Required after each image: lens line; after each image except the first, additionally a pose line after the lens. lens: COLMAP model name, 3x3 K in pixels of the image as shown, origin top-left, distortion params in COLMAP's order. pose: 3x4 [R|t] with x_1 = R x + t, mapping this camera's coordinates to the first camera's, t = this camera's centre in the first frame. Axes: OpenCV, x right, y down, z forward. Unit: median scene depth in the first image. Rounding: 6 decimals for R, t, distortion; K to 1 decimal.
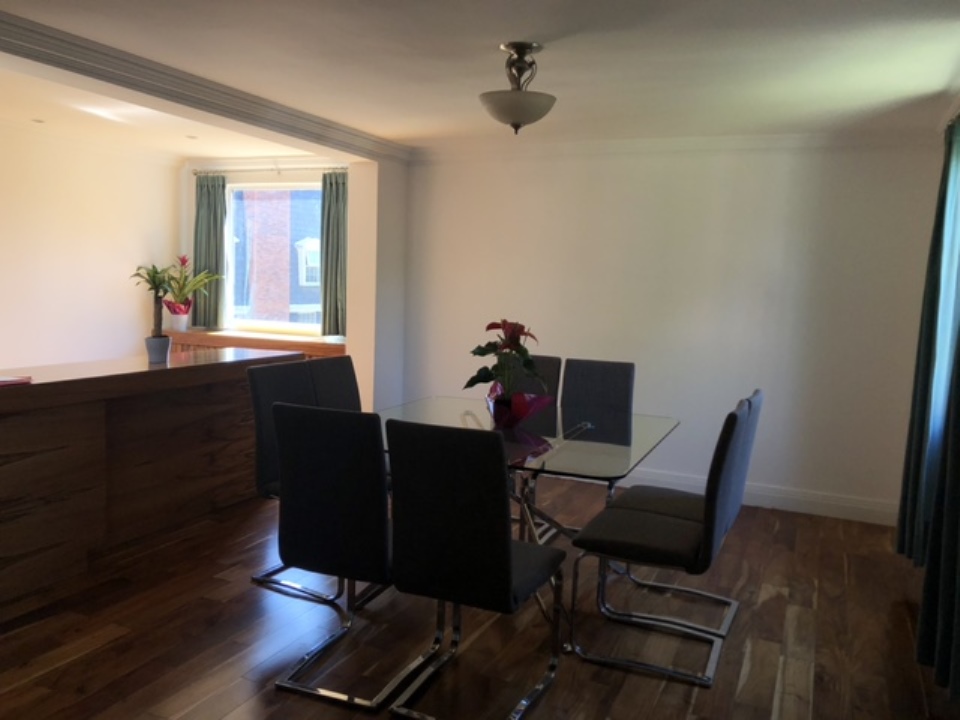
lens RADIAL K [[787.9, 0, 481.2], [0, 787.9, 350.0], [0, 0, 1]] dist [0.061411, -0.074654]
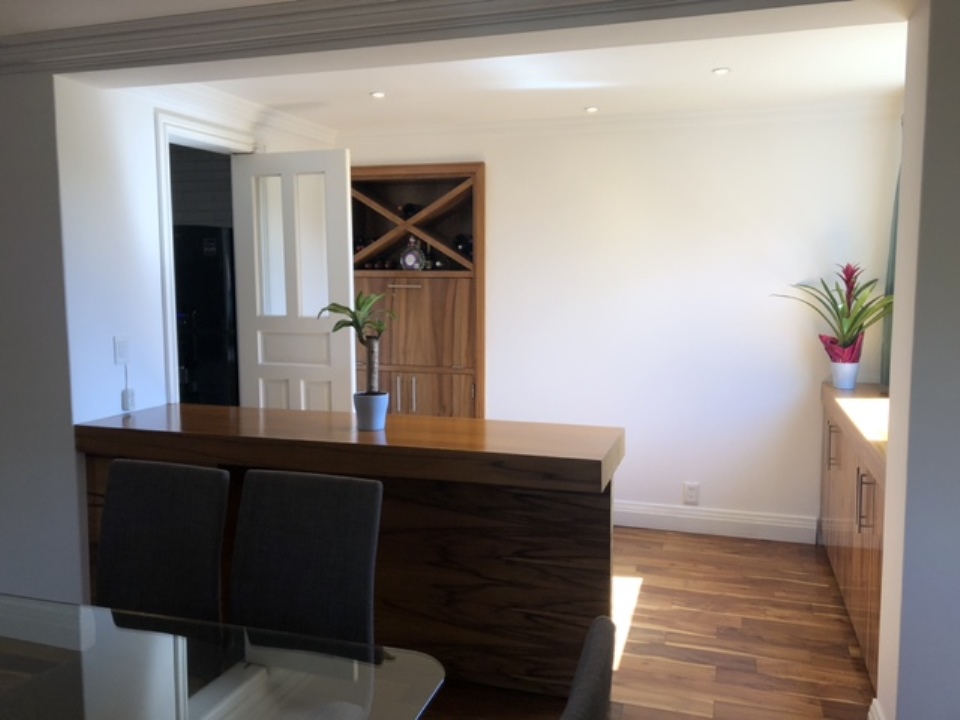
lens RADIAL K [[787.9, 0, 481.0], [0, 787.9, 356.8], [0, 0, 1]] dist [0.061411, -0.074654]
pose [[0.108751, 0.075463, -0.991201, 0.202234], [-0.080466, 0.994511, 0.066886, -0.071418], [0.990807, 0.072484, 0.114226, 0.695540]]
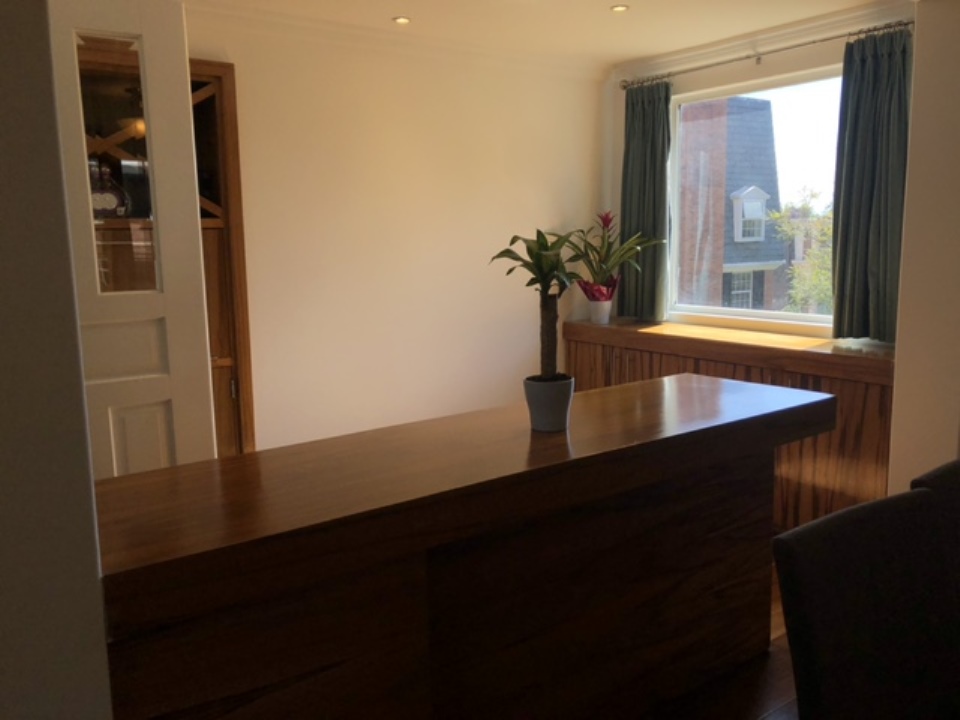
lens RADIAL K [[787.9, 0, 477.0], [0, 787.9, 352.8], [0, 0, 1]] dist [0.061411, -0.074654]
pose [[0.863884, 0.024738, -0.503083, -0.138246], [0.004206, 0.998404, 0.056316, -0.040954], [0.503673, -0.050766, 0.862401, 0.384459]]
